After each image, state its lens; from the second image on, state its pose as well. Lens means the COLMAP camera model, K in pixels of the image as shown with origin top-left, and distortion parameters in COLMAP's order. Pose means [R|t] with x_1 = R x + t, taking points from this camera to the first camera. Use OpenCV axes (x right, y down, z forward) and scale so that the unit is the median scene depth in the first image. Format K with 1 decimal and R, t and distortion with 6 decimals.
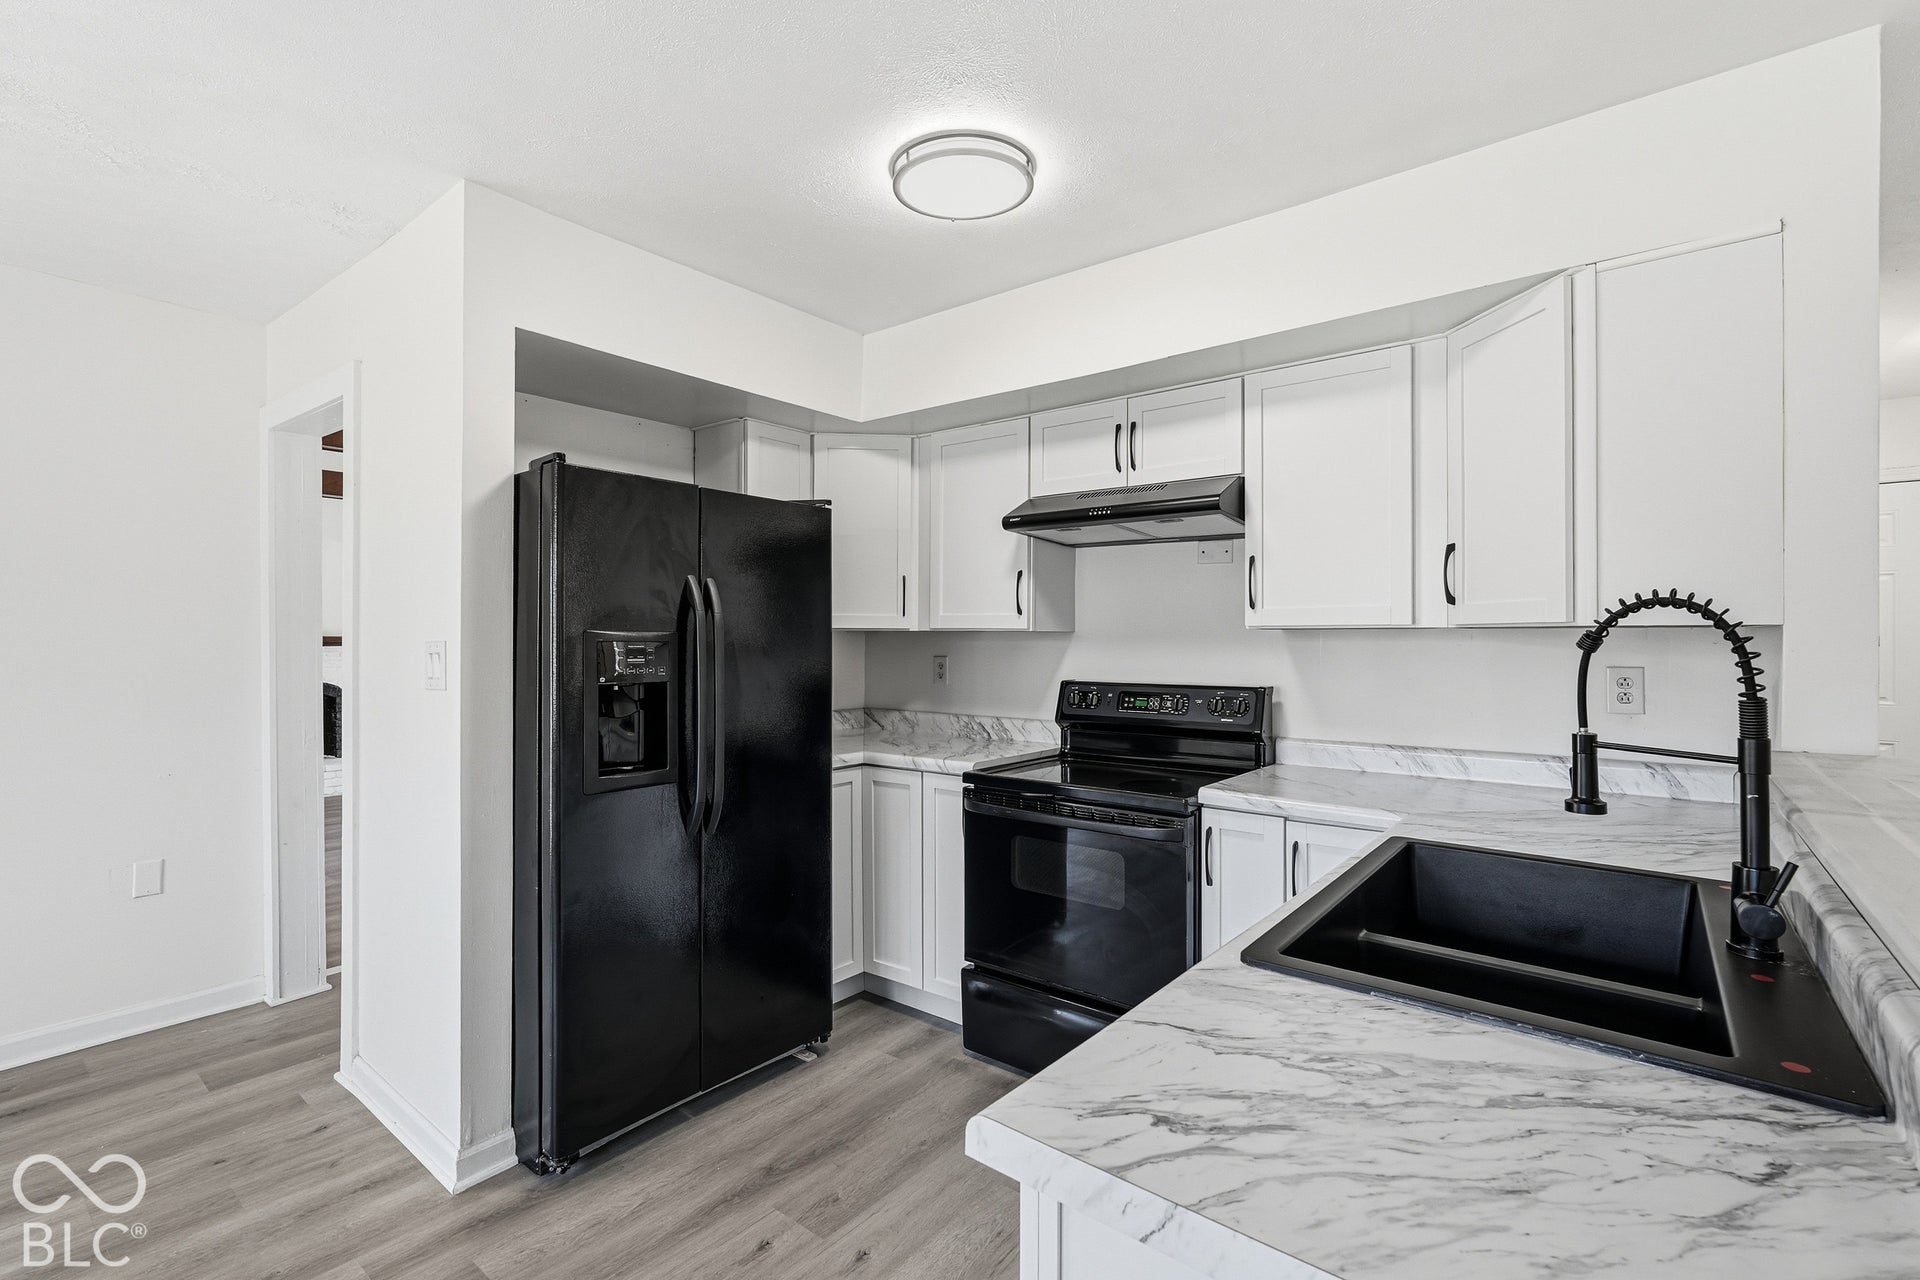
lens RADIAL K [[853.2, 0, 968.0], [0, 853.2, 643.5], [0, 0, 1]] dist [-0.014634, 0.005517]
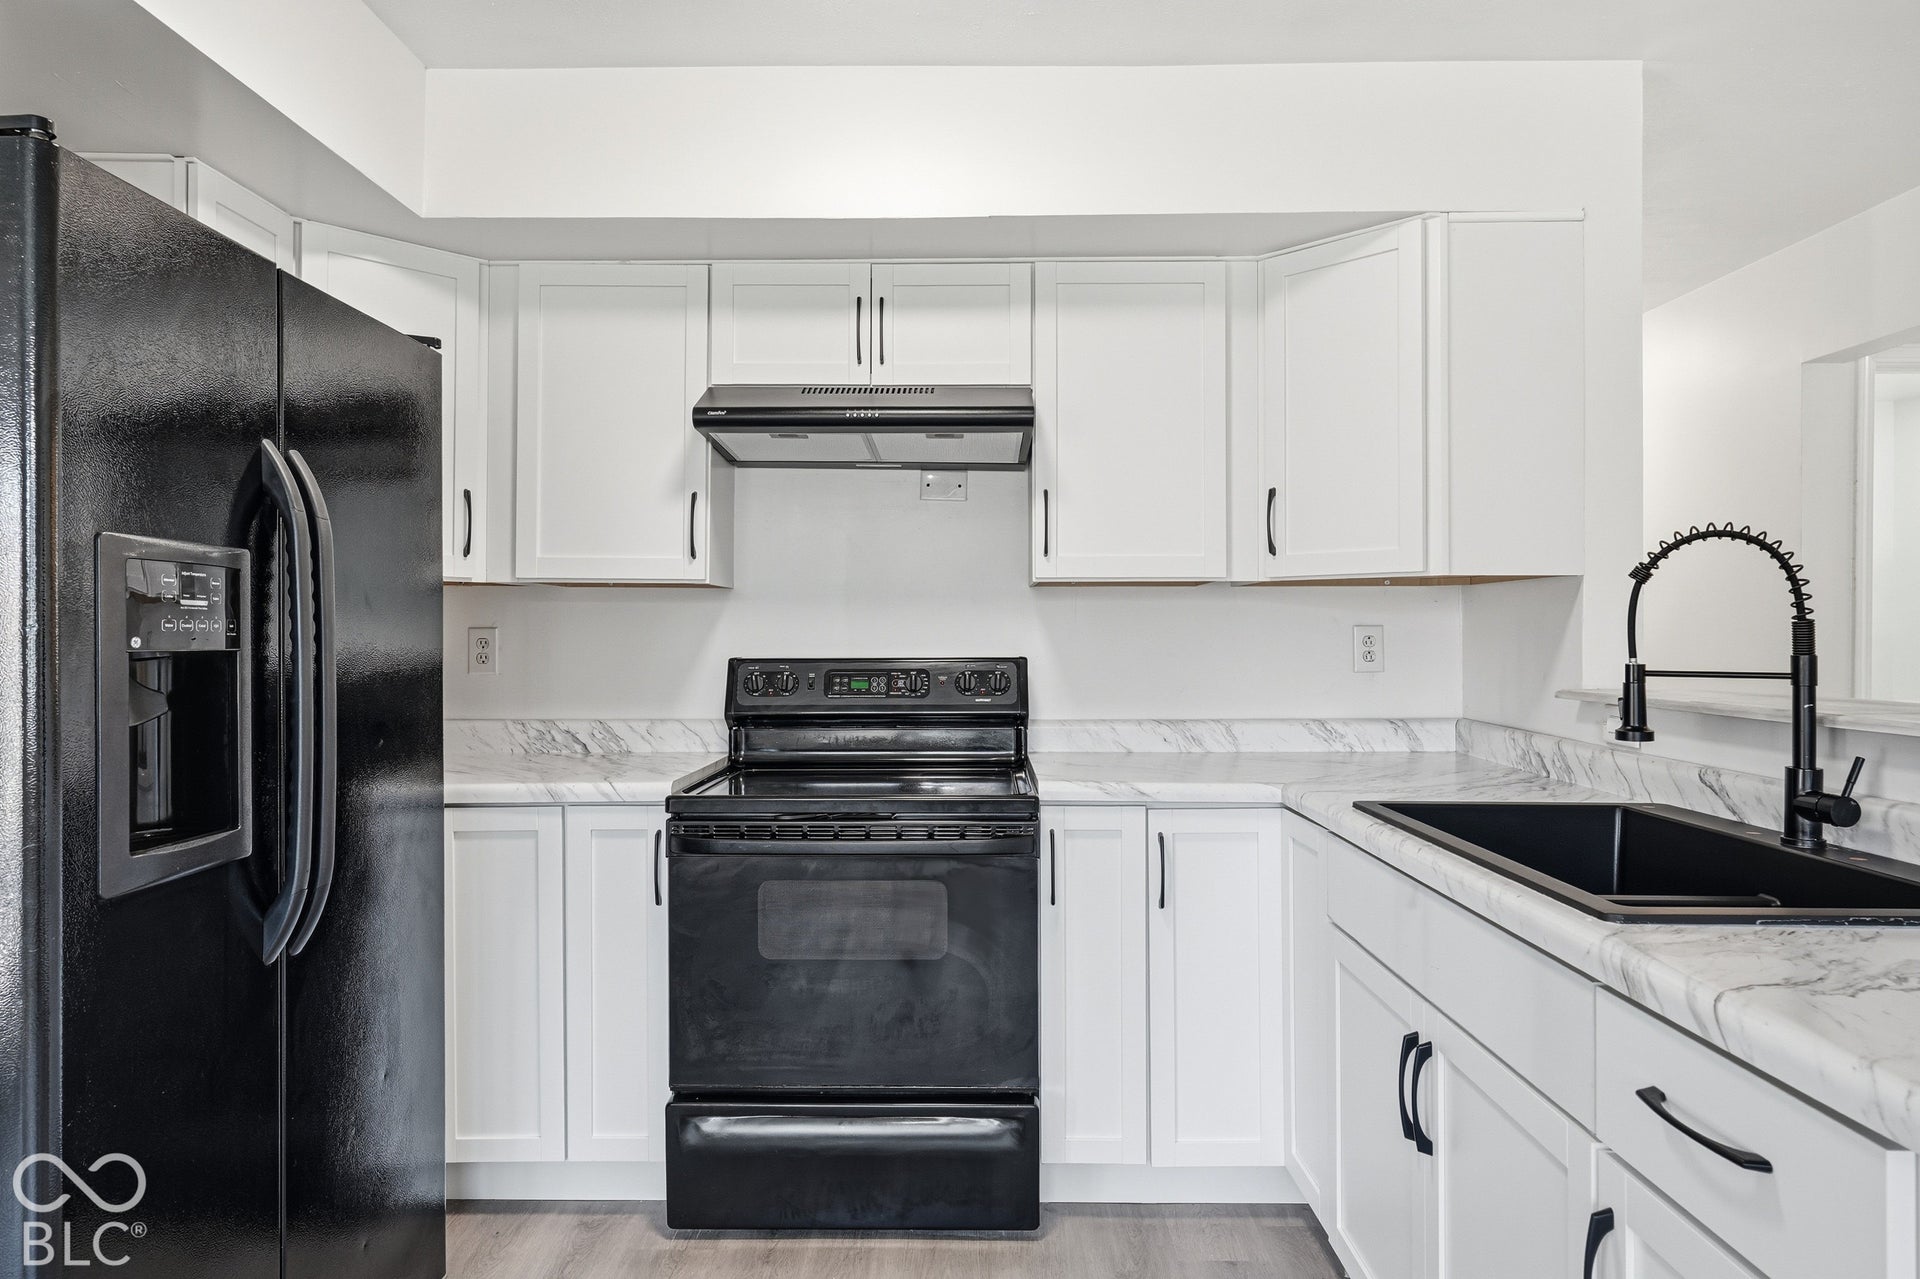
lens RADIAL K [[1131.9, 0, 961.8], [0, 1131.9, 635.5], [0, 0, 1]] dist [-0.002250, 0.003293]
pose [[0.794116, -0.002938, 0.607759, -0.352744], [0.005107, 0.999985, -0.001839, 0.033288], [-0.607744, 0.004564, 0.794120, 0.194109]]
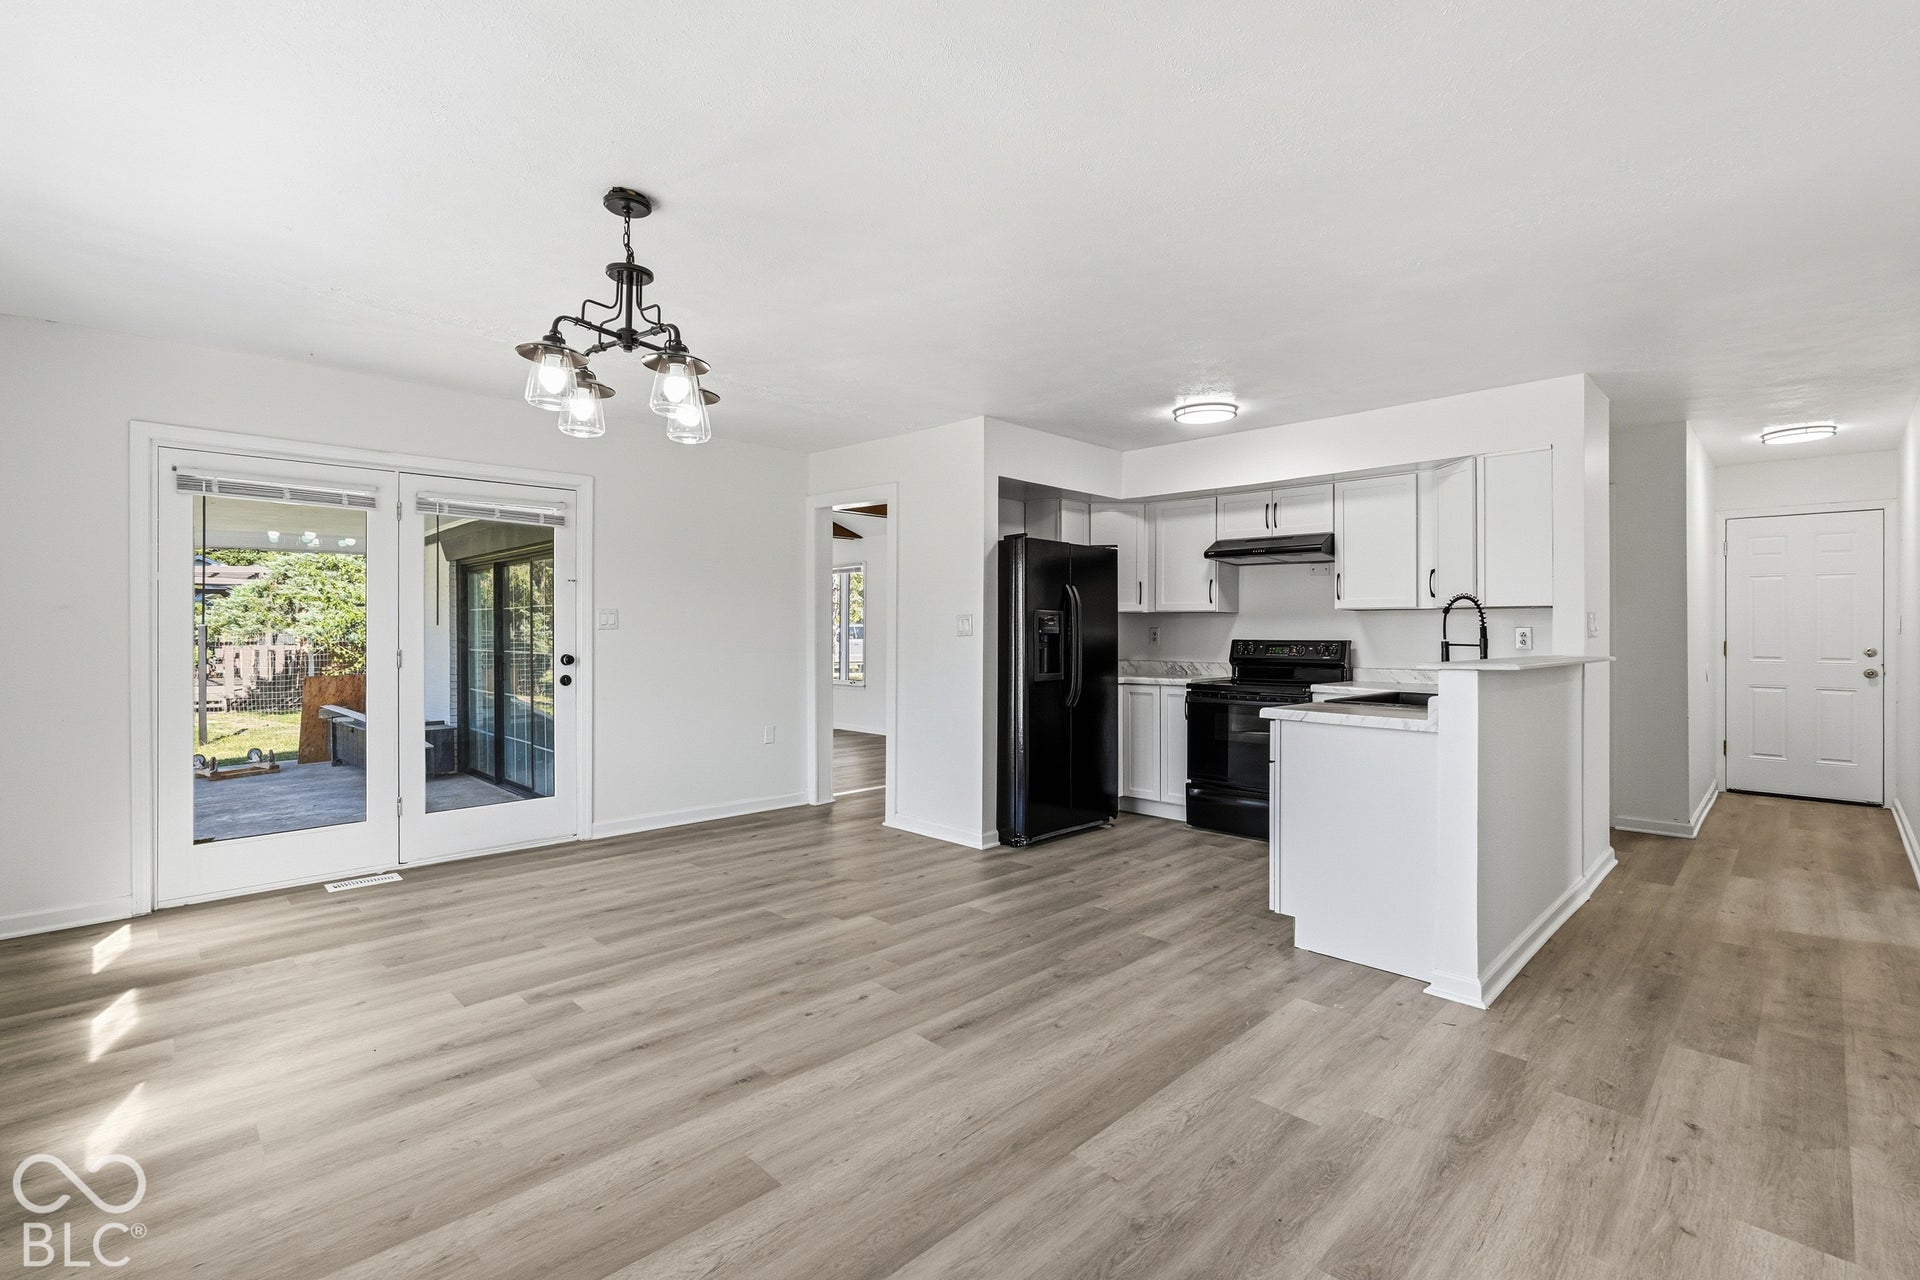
lens RADIAL K [[853.2, 0, 968.2], [0, 853.2, 628.9], [0, 0, 1]] dist [-0.014634, 0.005517]
pose [[0.993131, 0.001141, -0.117001, -0.281186], [-0.001891, 0.999978, -0.006306, 0.039908], [0.116992, 0.006484, 0.993112, -1.030776]]
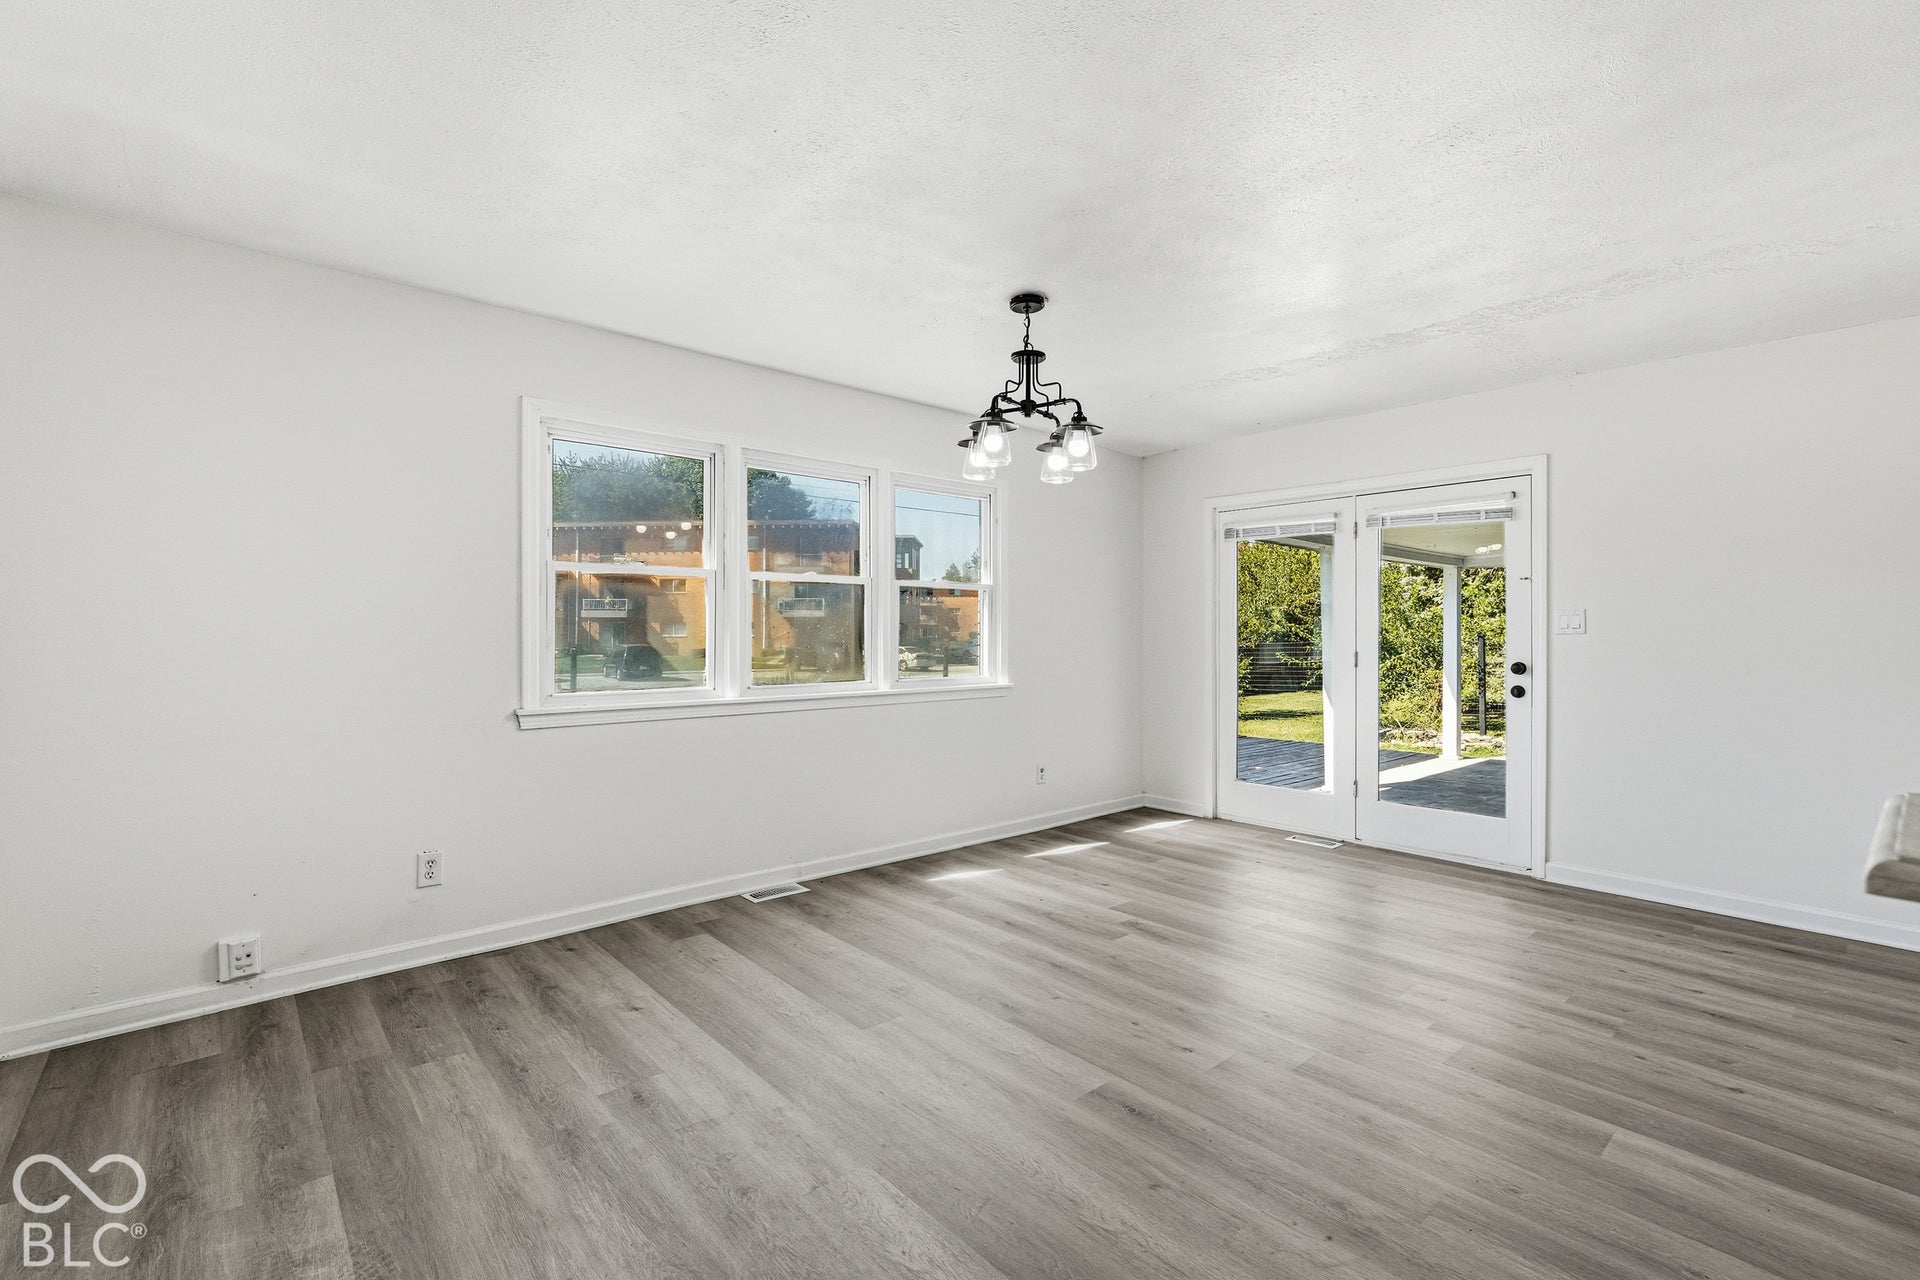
lens RADIAL K [[853.2, 0, 963.8], [0, 853.2, 625.7], [0, 0, 1]] dist [-0.014634, 0.005517]
pose [[-0.175840, -0.012808, -0.984335, 0.418522], [-0.010743, 0.999881, -0.011092, 0.045651], [0.984360, 0.008624, -0.175957, -0.074553]]
